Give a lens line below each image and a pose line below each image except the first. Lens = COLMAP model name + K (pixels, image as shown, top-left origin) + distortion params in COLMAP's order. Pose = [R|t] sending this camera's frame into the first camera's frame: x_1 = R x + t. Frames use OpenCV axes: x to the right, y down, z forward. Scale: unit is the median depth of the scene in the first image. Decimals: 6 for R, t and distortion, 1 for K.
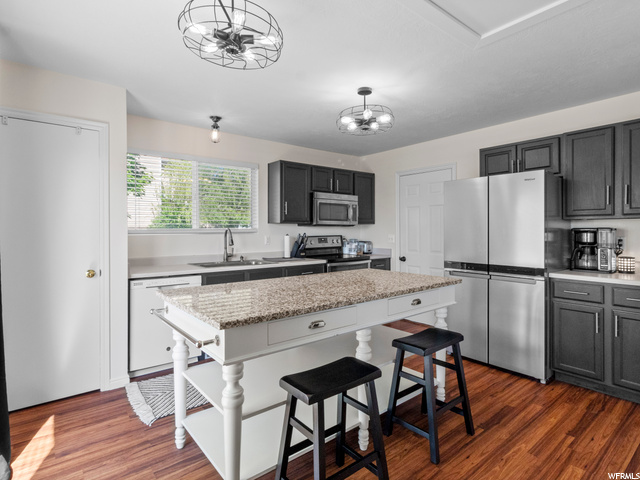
lens RADIAL K [[345.7, 0, 320.5], [0, 345.7, 230.7], [0, 0, 1]] dist [0.003397, -0.000223]
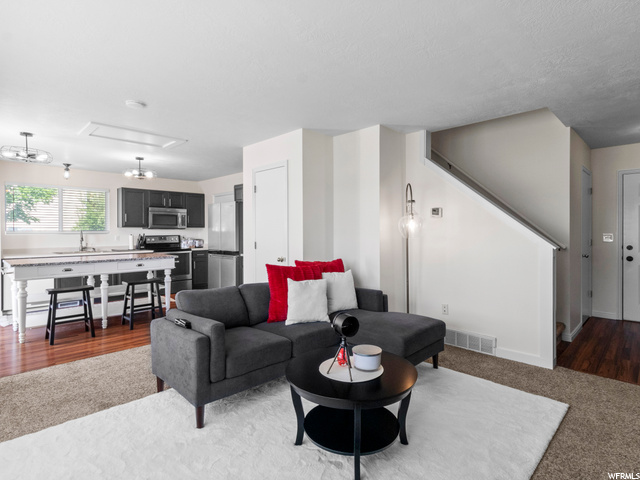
lens RADIAL K [[345.7, 0, 330.9], [0, 345.7, 233.9], [0, 0, 1]] dist [0.003397, -0.000223]
pose [[0.991115, 0.001074, 0.133006, 0.586120], [-0.001934, 0.999978, 0.006340, -0.002832], [-0.132996, -0.006540, 0.991095, -0.657918]]
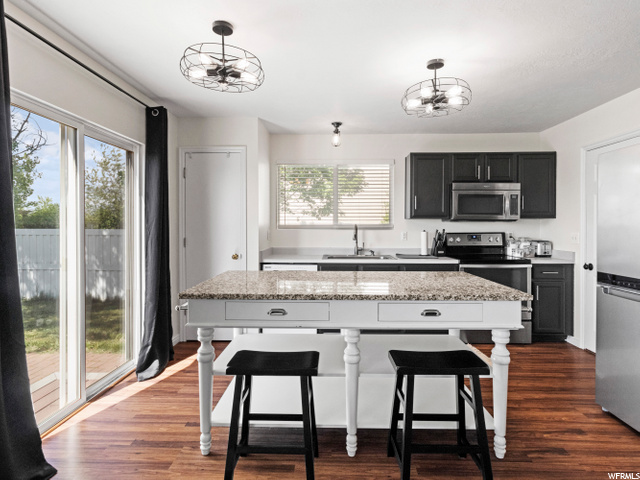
lens RADIAL K [[345.7, 0, 321.4], [0, 345.7, 231.2], [0, 0, 1]] dist [0.003397, -0.000223]
pose [[0.759522, 0.013193, -0.650347, 0.305119], [-0.004316, 0.999874, 0.015243, -0.000093], [0.650467, -0.008771, 0.759484, 0.102217]]
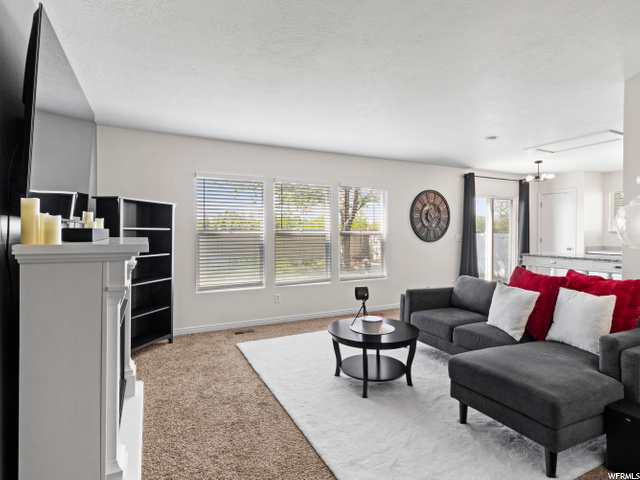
lens RADIAL K [[345.7, 0, 316.2], [0, 345.7, 240.2], [0, 0, 1]] dist [0.003397, -0.000223]
pose [[-0.229189, 0.022010, -0.973133, 1.363895], [-0.001628, 0.999734, 0.022995, 0.003680], [0.973381, 0.006855, -0.229092, -0.140642]]
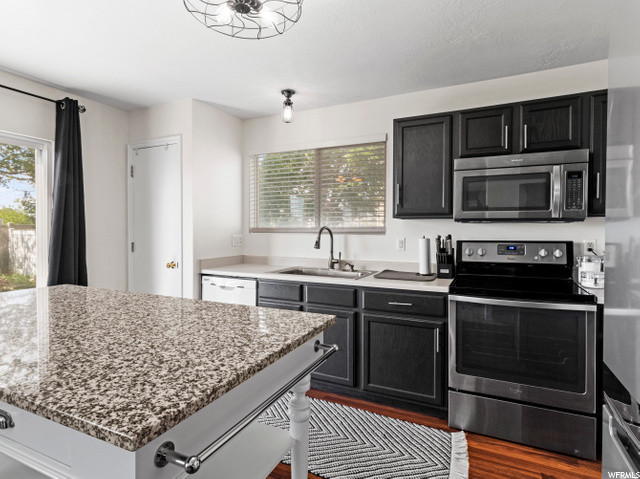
lens RADIAL K [[345.7, 0, 319.5], [0, 345.7, 234.0], [0, 0, 1]] dist [0.003397, -0.000223]
pose [[0.432273, 0.014412, -0.901627, 0.379888], [-0.005625, 0.999896, 0.013286, -0.000623], [0.901725, -0.000672, 0.432309, 0.569442]]
